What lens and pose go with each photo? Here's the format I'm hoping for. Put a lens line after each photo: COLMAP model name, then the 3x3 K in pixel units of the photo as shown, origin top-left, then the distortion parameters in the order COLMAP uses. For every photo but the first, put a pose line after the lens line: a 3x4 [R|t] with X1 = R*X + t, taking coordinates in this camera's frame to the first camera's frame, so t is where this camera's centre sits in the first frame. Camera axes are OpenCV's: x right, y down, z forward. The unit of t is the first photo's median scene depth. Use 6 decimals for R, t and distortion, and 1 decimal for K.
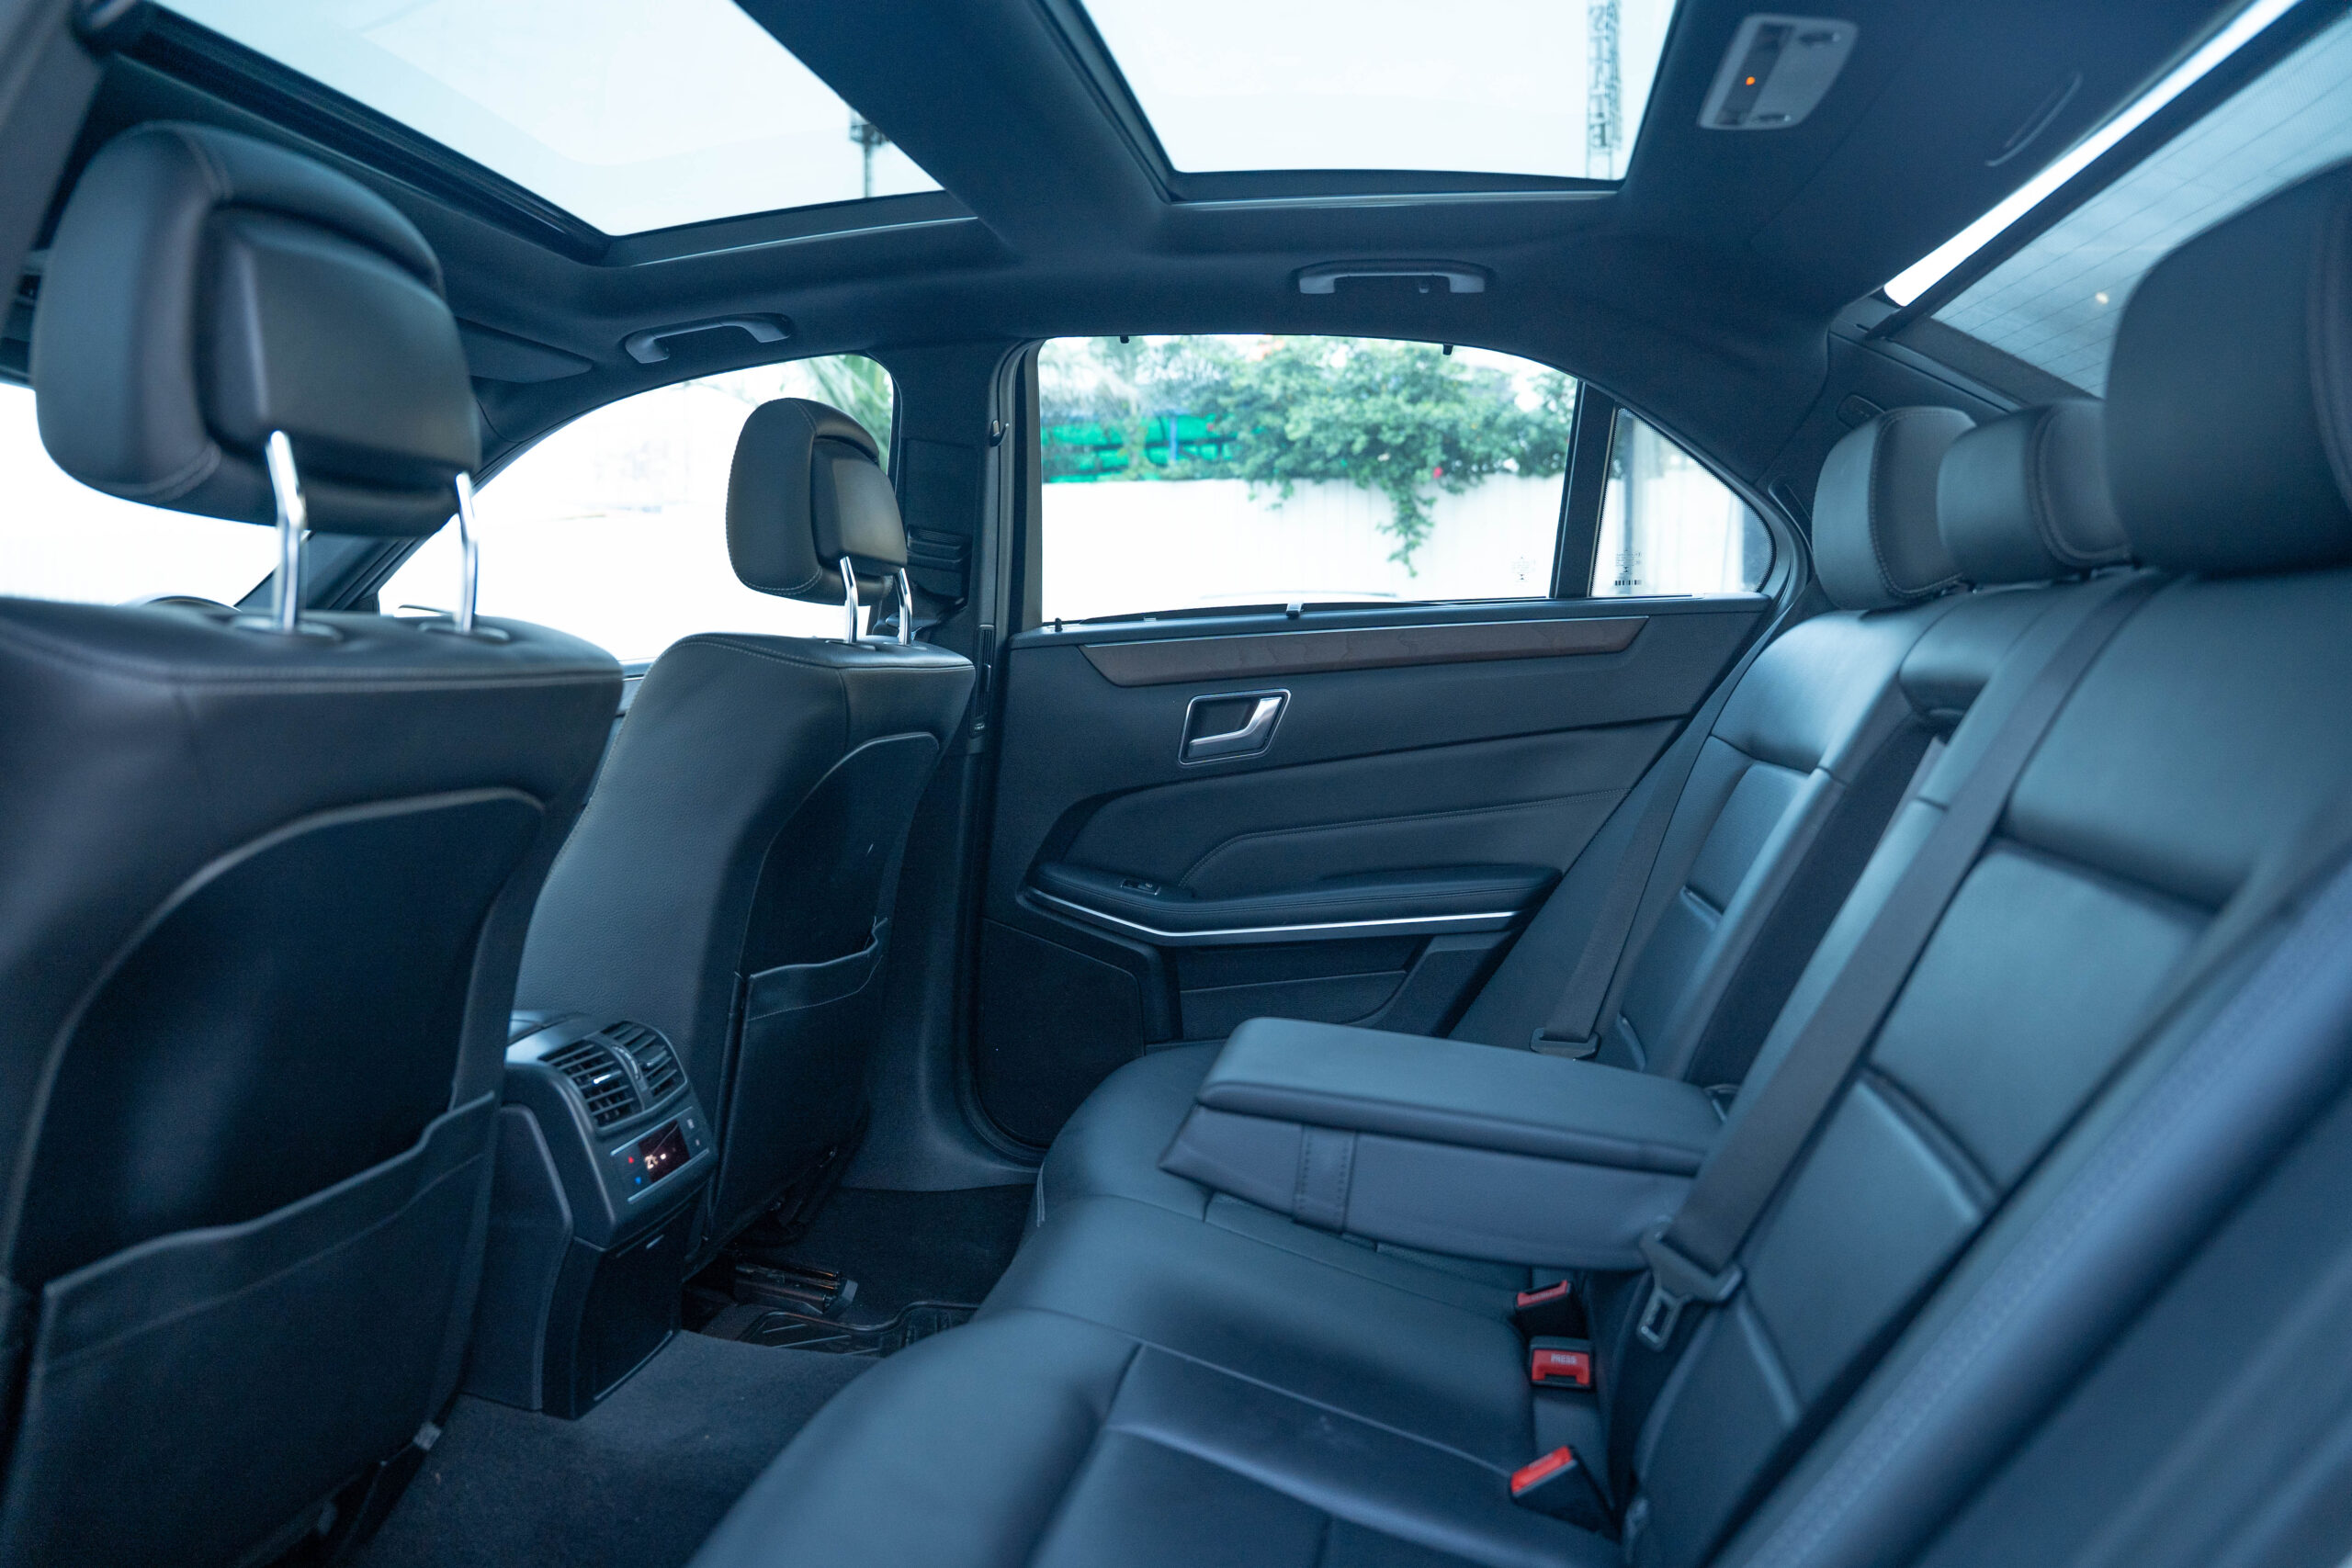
lens RADIAL K [[1589.7, 0, 1180.4], [0, 1589.7, 773.0], [0, 0, 1]] dist [-0.107447, 0.070725]
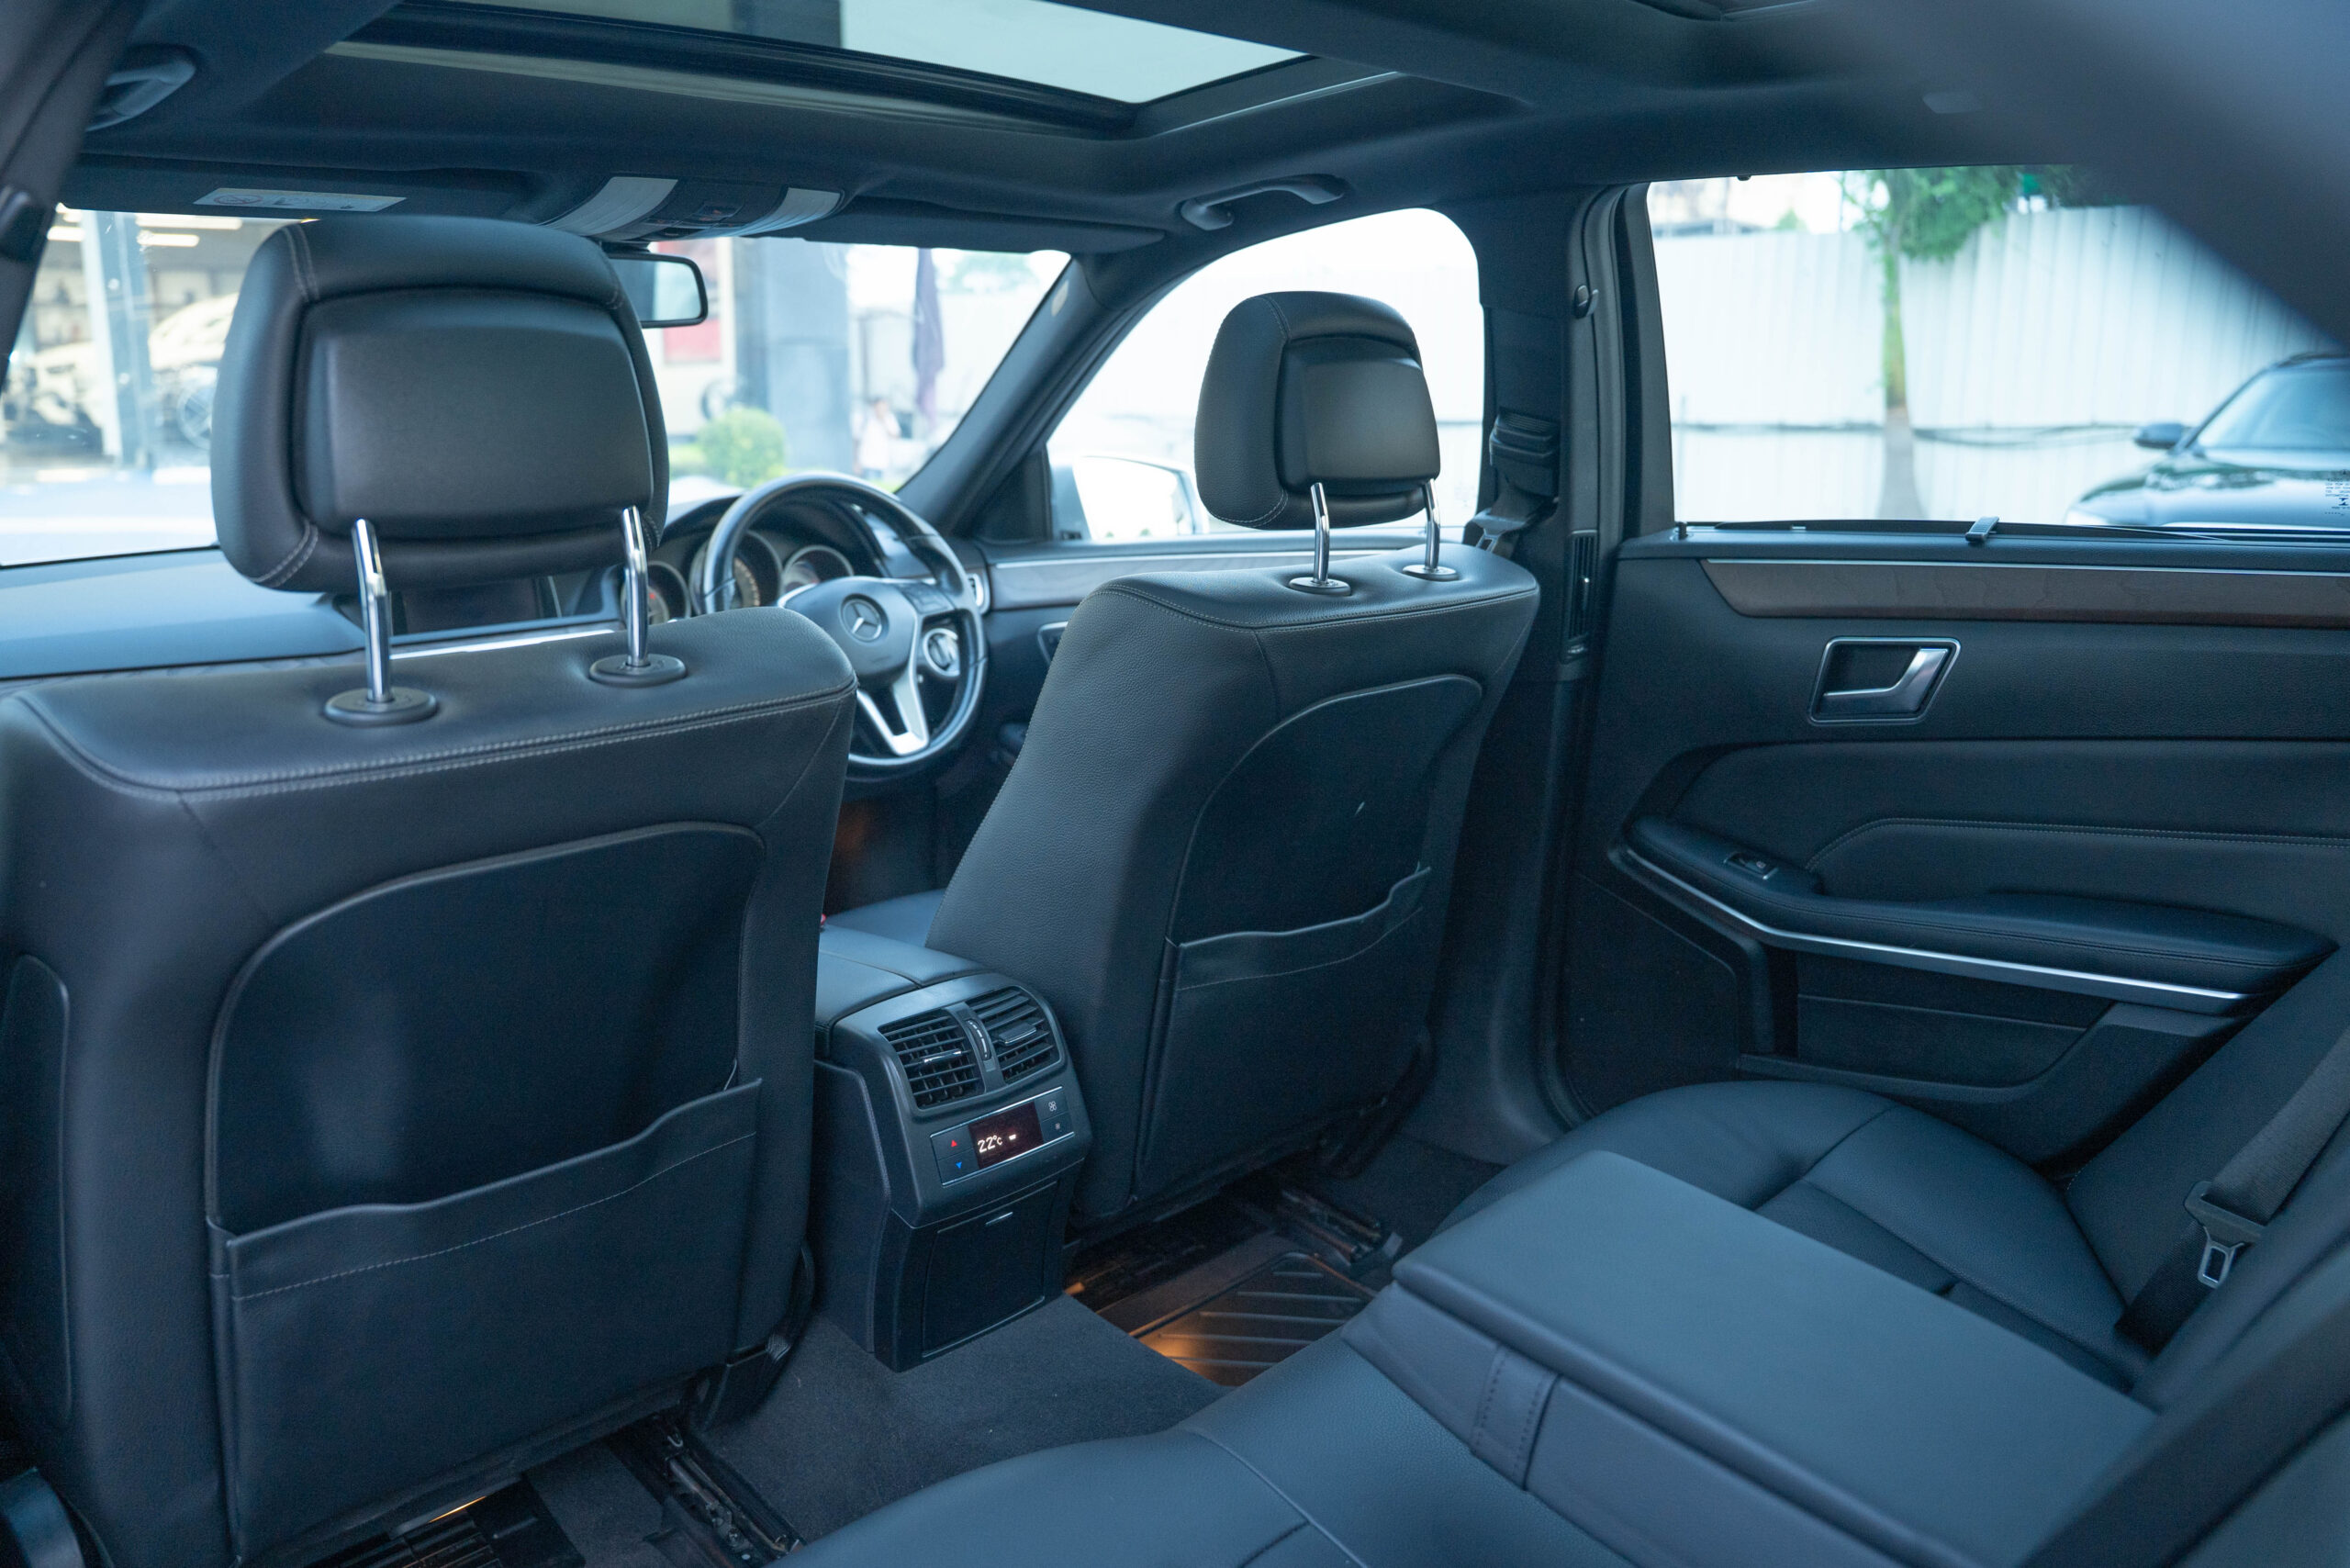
lens RADIAL K [[1697.5, 0, 1152.7], [0, 1697.5, 786.3], [0, 0, 1]] dist [-0.124873, 0.097708]
pose [[0.821282, 0.125214, -0.556613, 0.246717], [-0.040340, 0.985922, 0.162268, -0.119093], [0.569095, -0.110814, 0.814771, 0.181220]]
